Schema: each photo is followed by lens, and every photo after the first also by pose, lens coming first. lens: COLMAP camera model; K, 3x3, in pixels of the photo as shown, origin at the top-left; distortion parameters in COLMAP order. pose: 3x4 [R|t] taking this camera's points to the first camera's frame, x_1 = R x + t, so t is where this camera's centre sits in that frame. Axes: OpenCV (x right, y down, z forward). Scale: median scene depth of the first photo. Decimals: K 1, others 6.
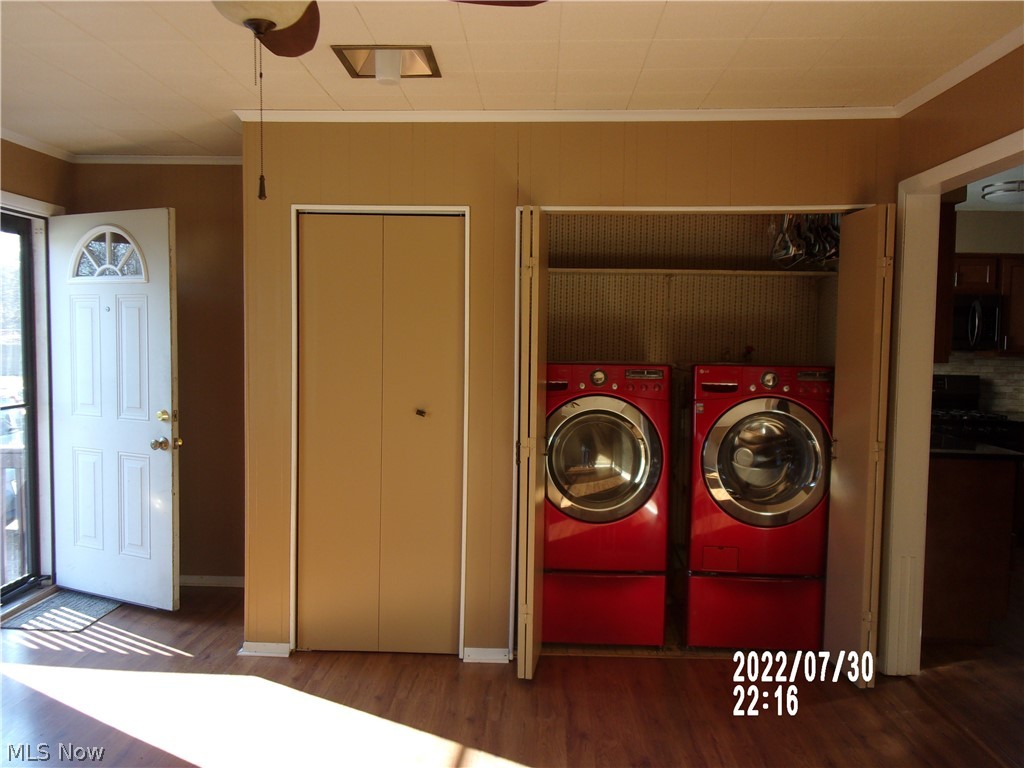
lens RADIAL K [[864.9, 0, 510.6], [0, 864.9, 388.3], [0, 0, 1]] dist [0.007864, -0.019259]
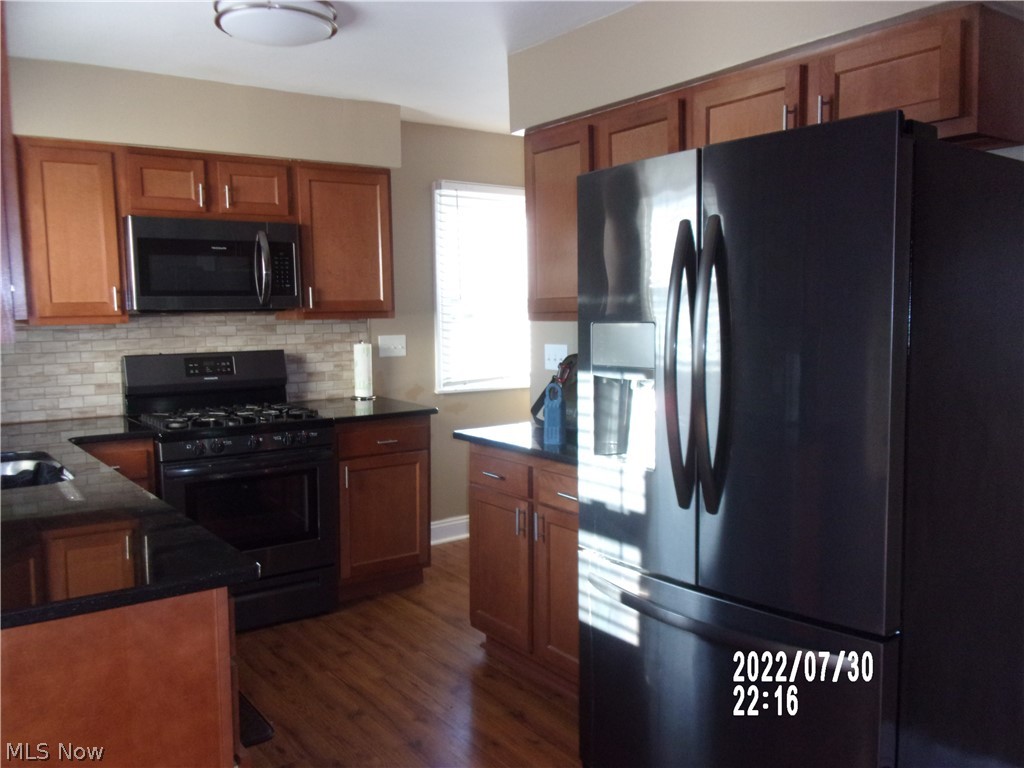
lens RADIAL K [[864.9, 0, 510.9], [0, 864.9, 384.1], [0, 0, 1]] dist [0.007864, -0.019259]
pose [[0.795582, -0.082988, 0.600135, 0.279289], [0.063043, 0.996536, 0.054230, -0.013039], [-0.602557, -0.005310, 0.798058, 0.365229]]
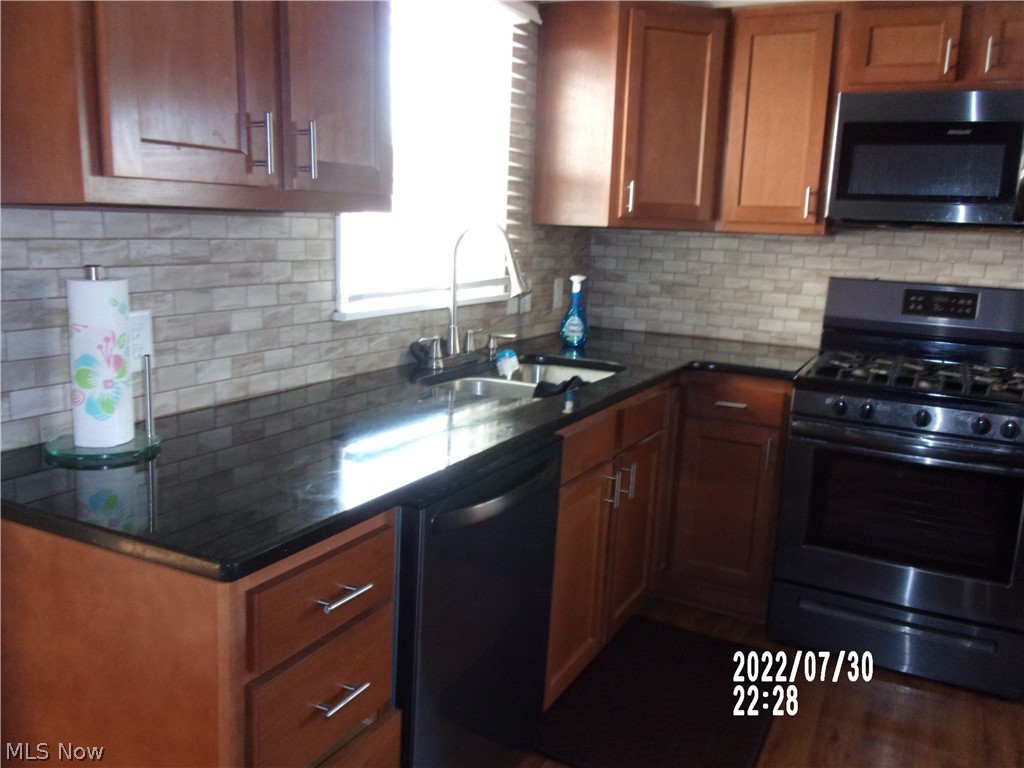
lens RADIAL K [[864.9, 0, 512.8], [0, 864.9, 386.1], [0, 0, 1]] dist [0.007864, -0.019259]
pose [[0.903715, 0.097136, -0.416969, 0.466216], [-0.050024, 0.991208, 0.122490, -0.006945], [0.425202, -0.089837, 0.900629, 0.483204]]
